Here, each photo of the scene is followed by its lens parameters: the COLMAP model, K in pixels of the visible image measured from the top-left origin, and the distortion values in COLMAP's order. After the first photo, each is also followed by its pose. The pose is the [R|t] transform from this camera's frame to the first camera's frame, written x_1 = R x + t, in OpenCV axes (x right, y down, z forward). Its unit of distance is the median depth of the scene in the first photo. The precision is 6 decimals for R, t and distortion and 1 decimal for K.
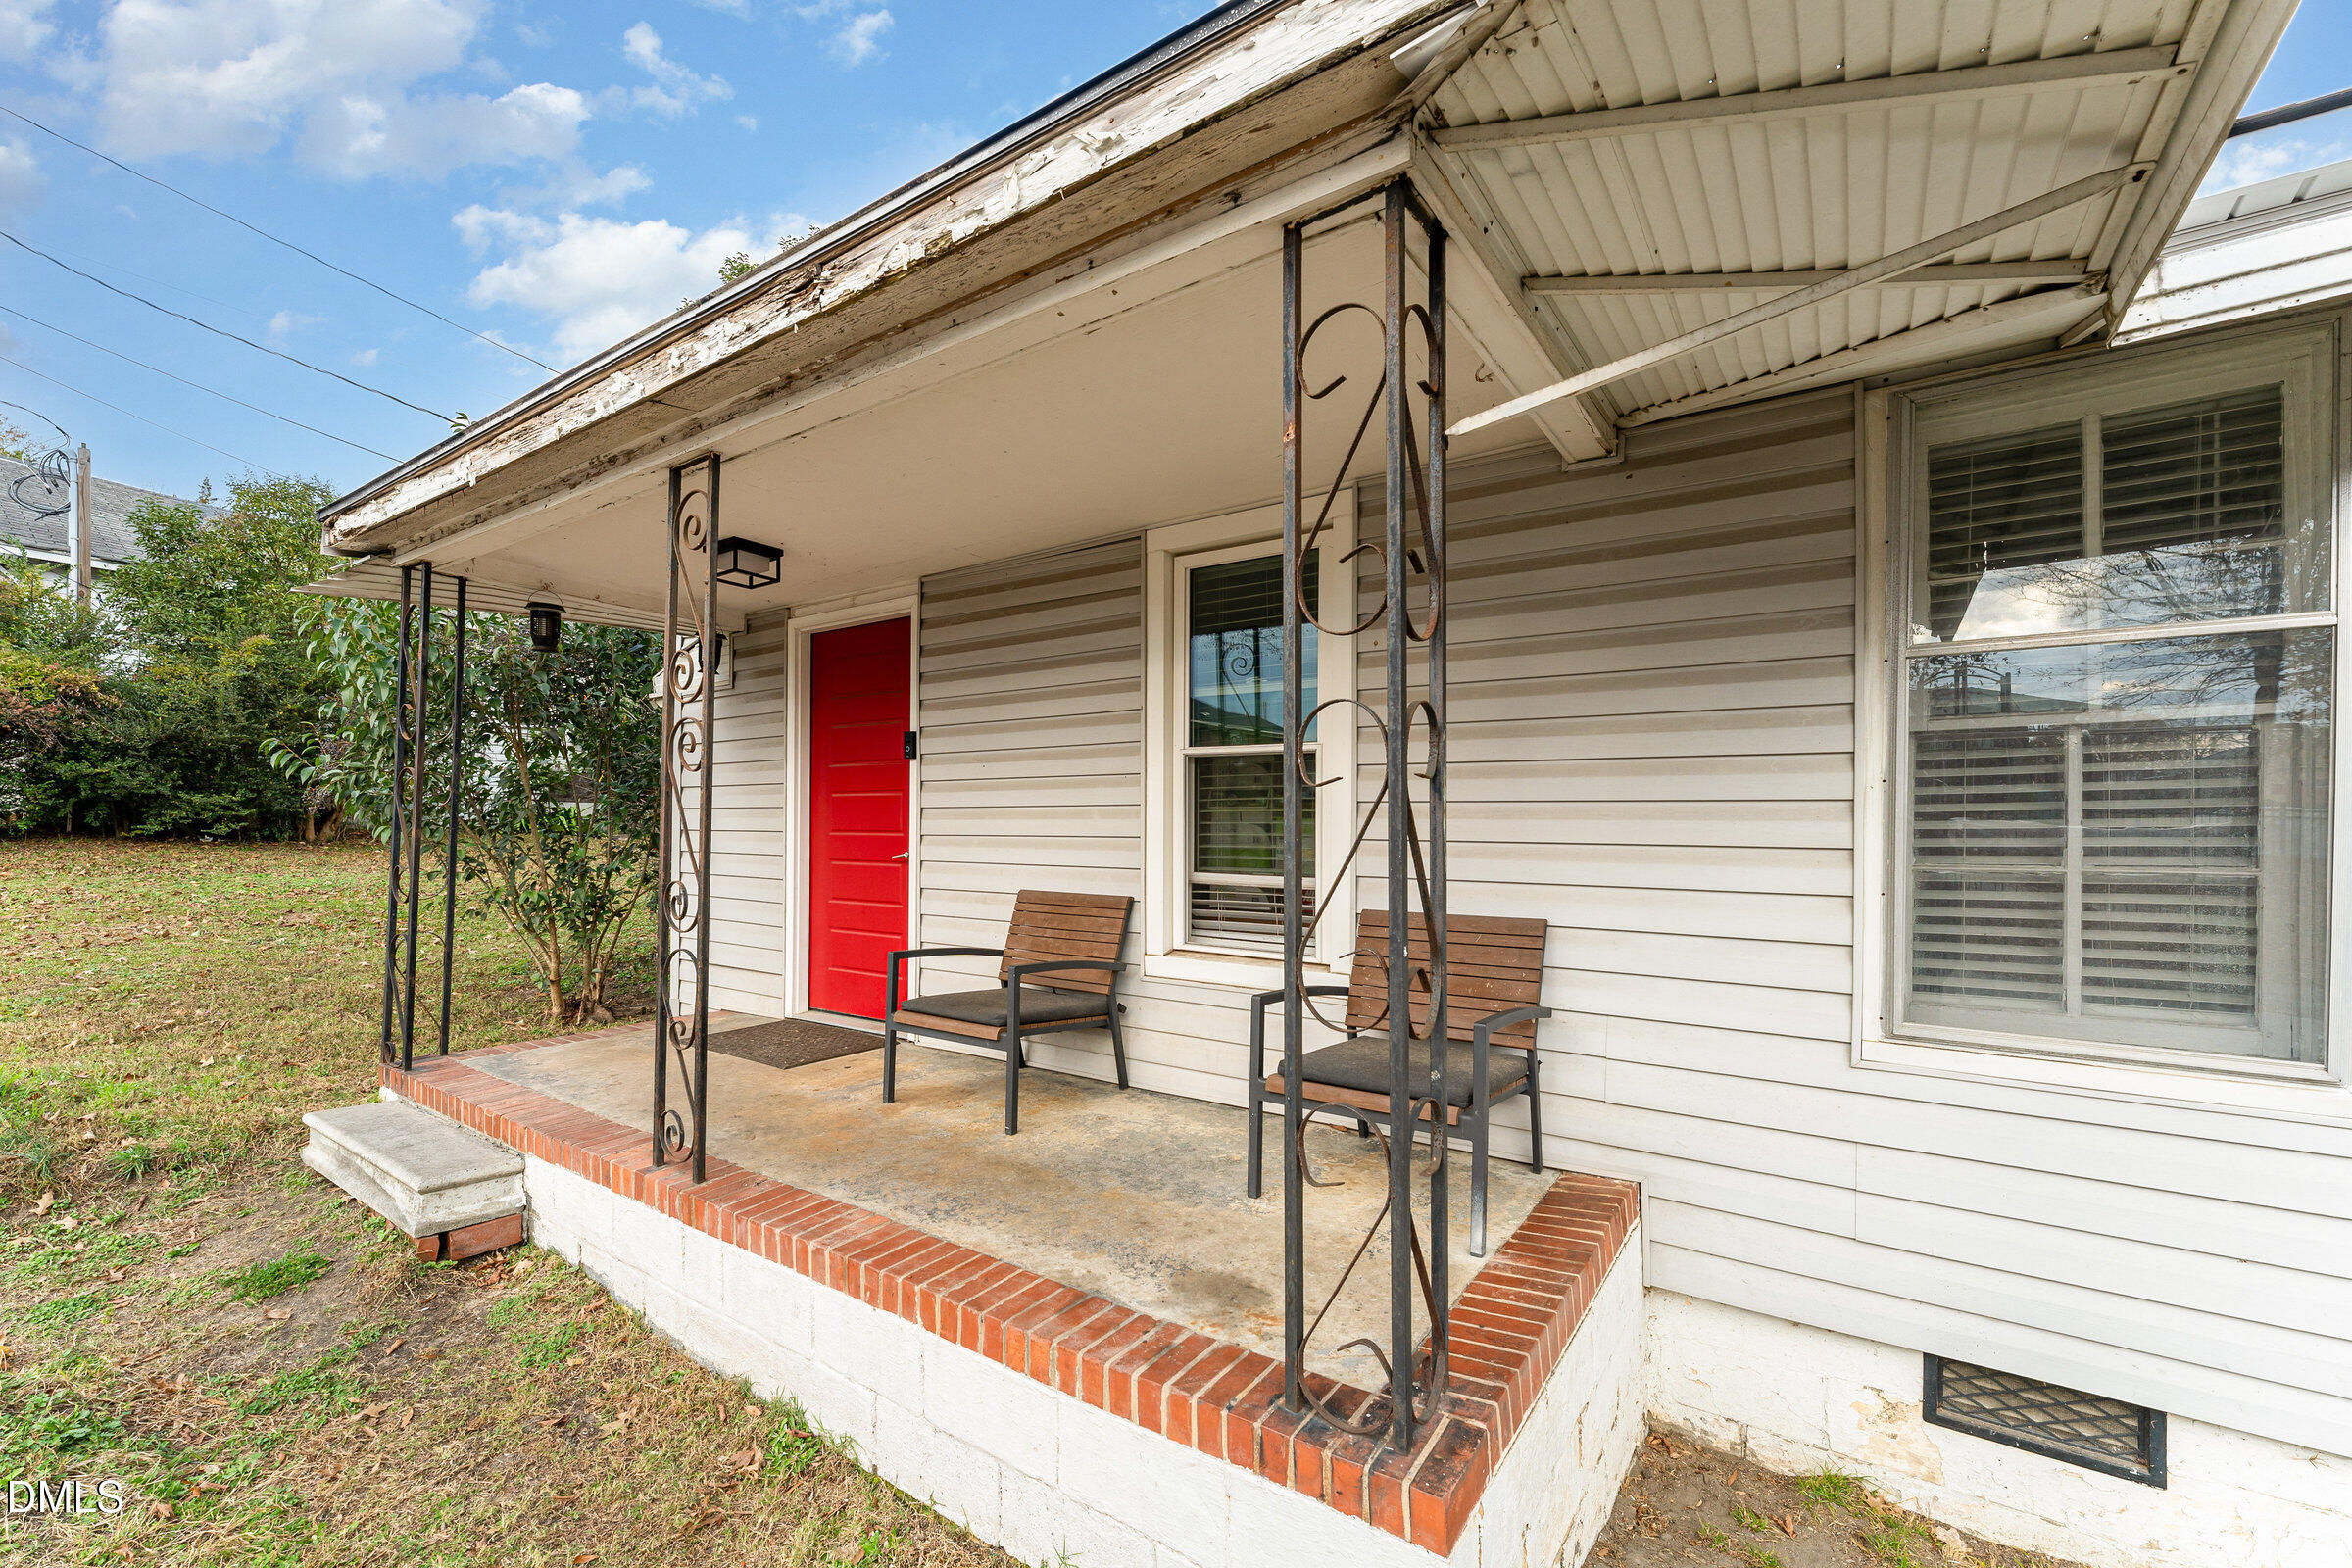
lens RADIAL K [[977.6, 0, 1164.0], [0, 977.6, 815.0], [0, 0, 1]] dist [0.000793, 0.000525]
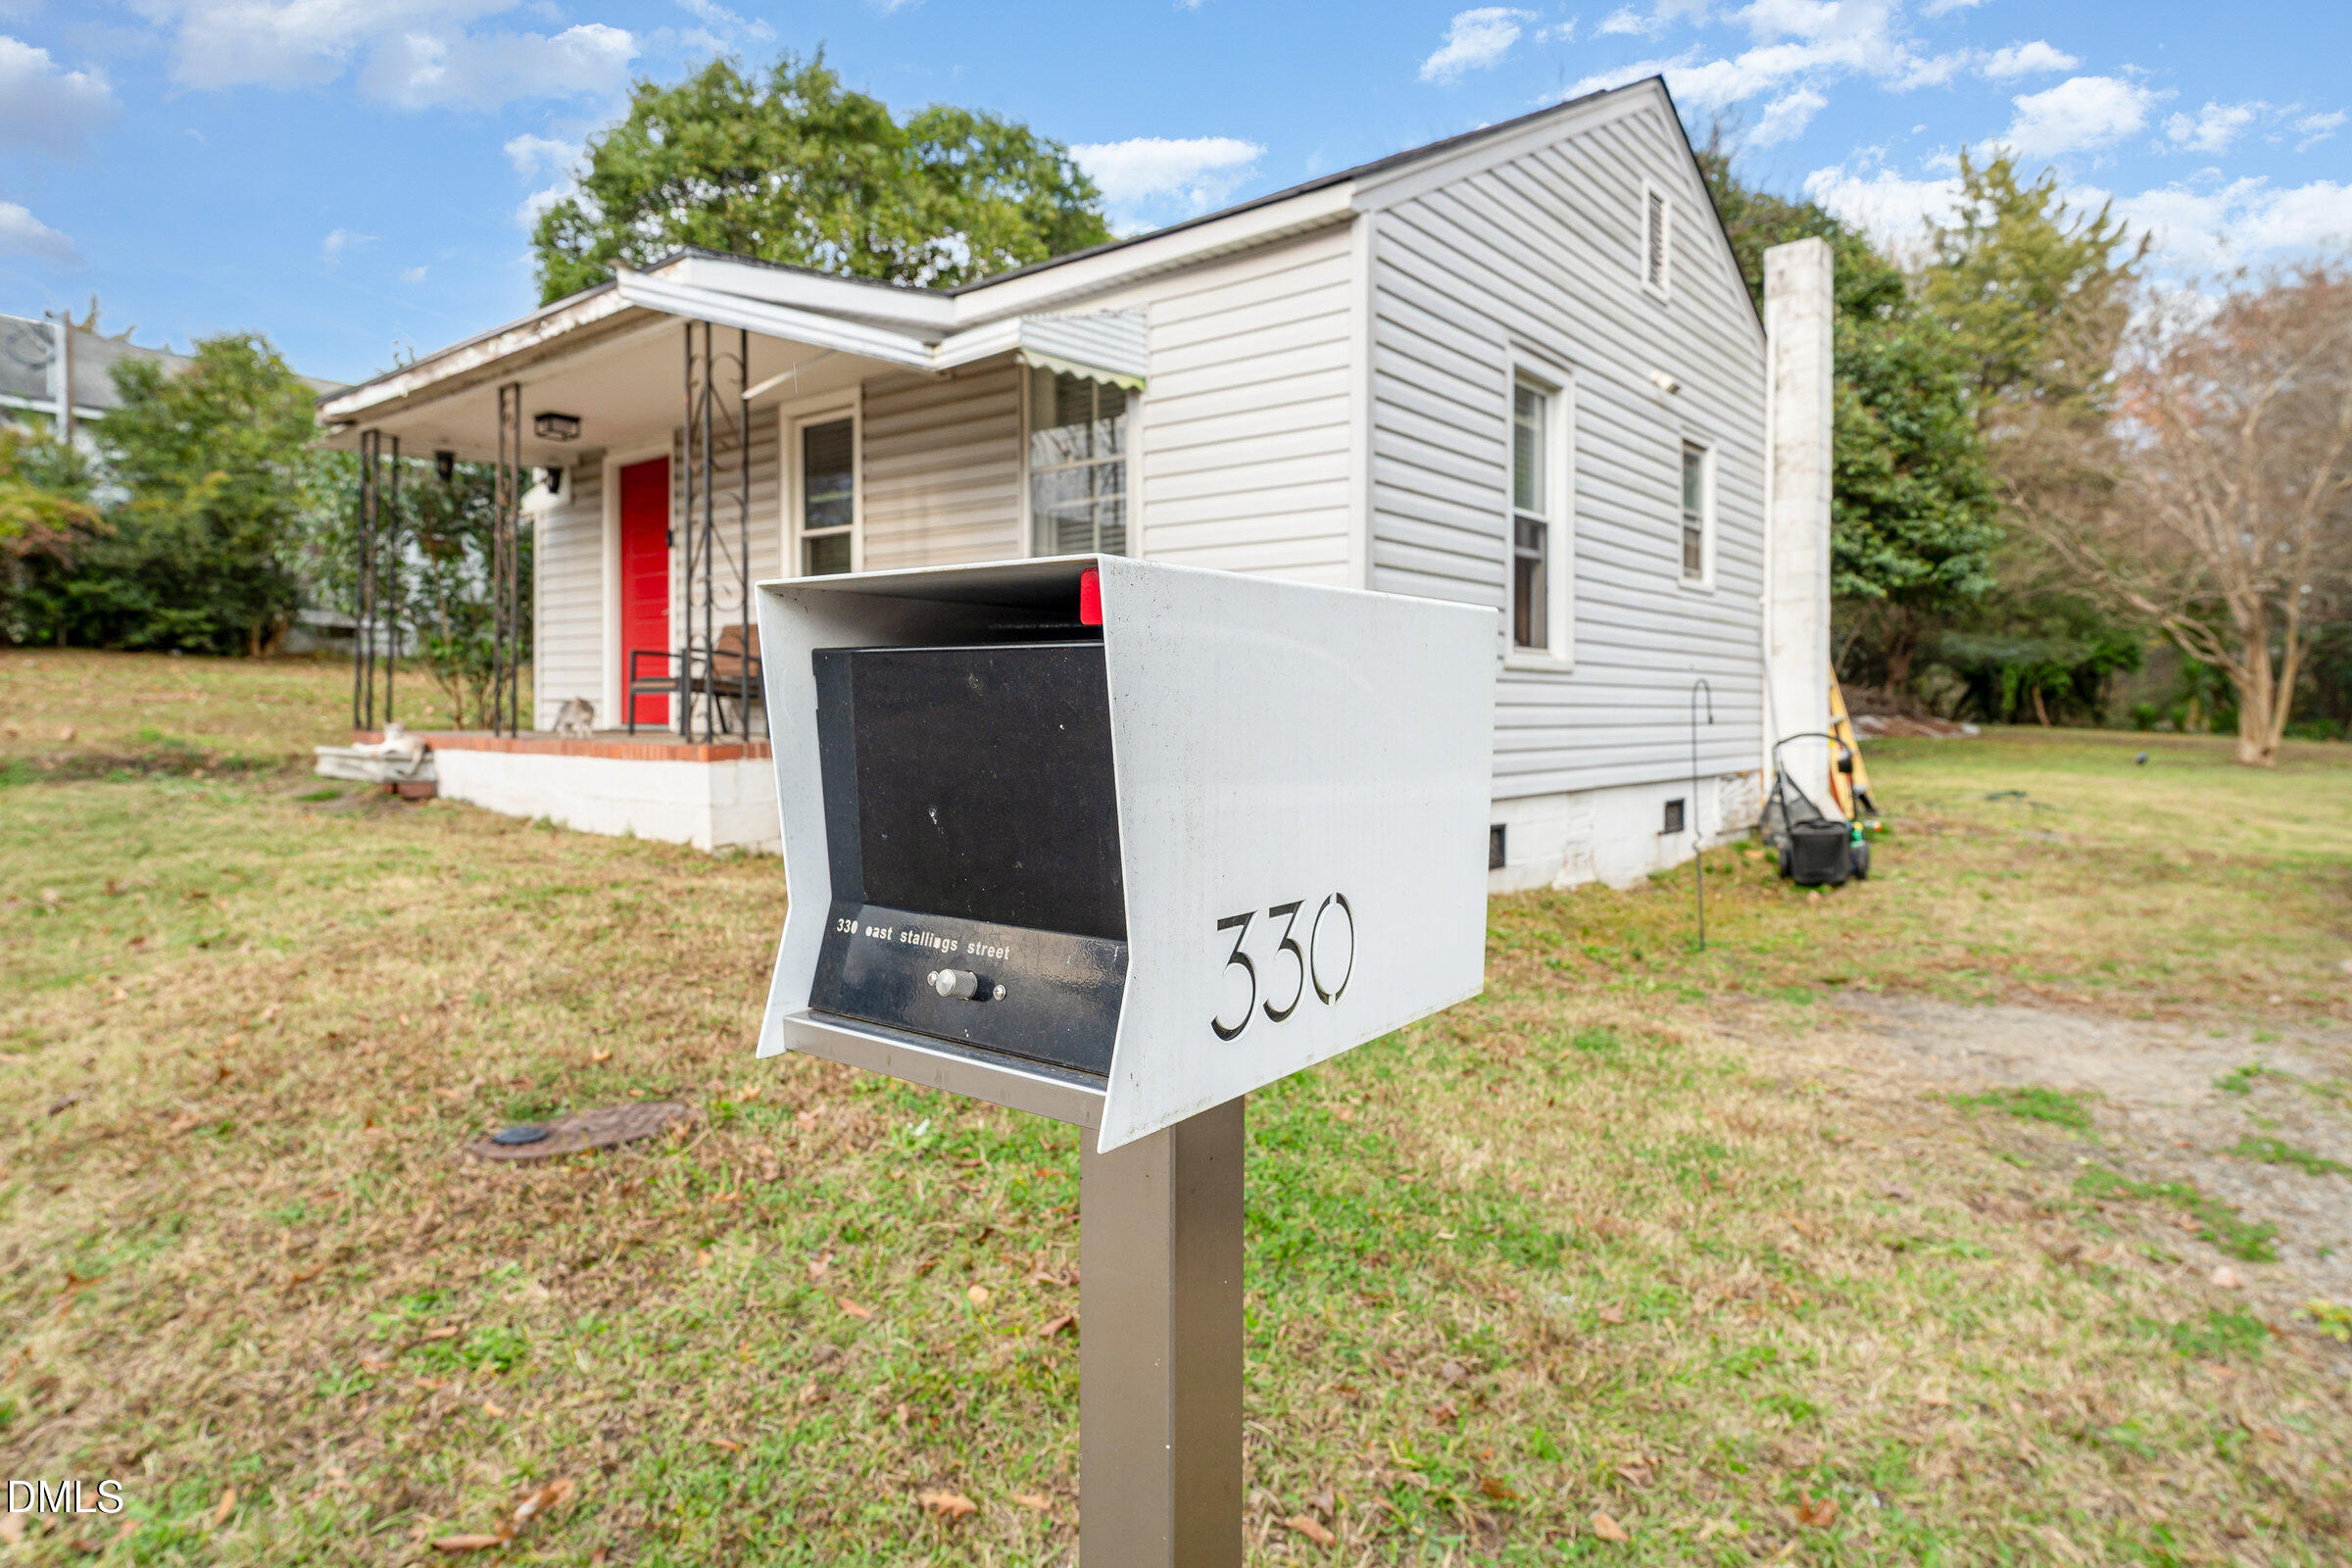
lens RADIAL K [[1295.0, 0, 1154.0], [0, 1295.0, 711.7], [0, 0, 1]] dist [-0.002628, -0.002172]
pose [[0.996881, -0.001741, -0.078899, 0.756580], [0.003218, 0.999822, 0.018597, 0.189800], [0.078852, -0.018793, 0.996709, -1.123255]]
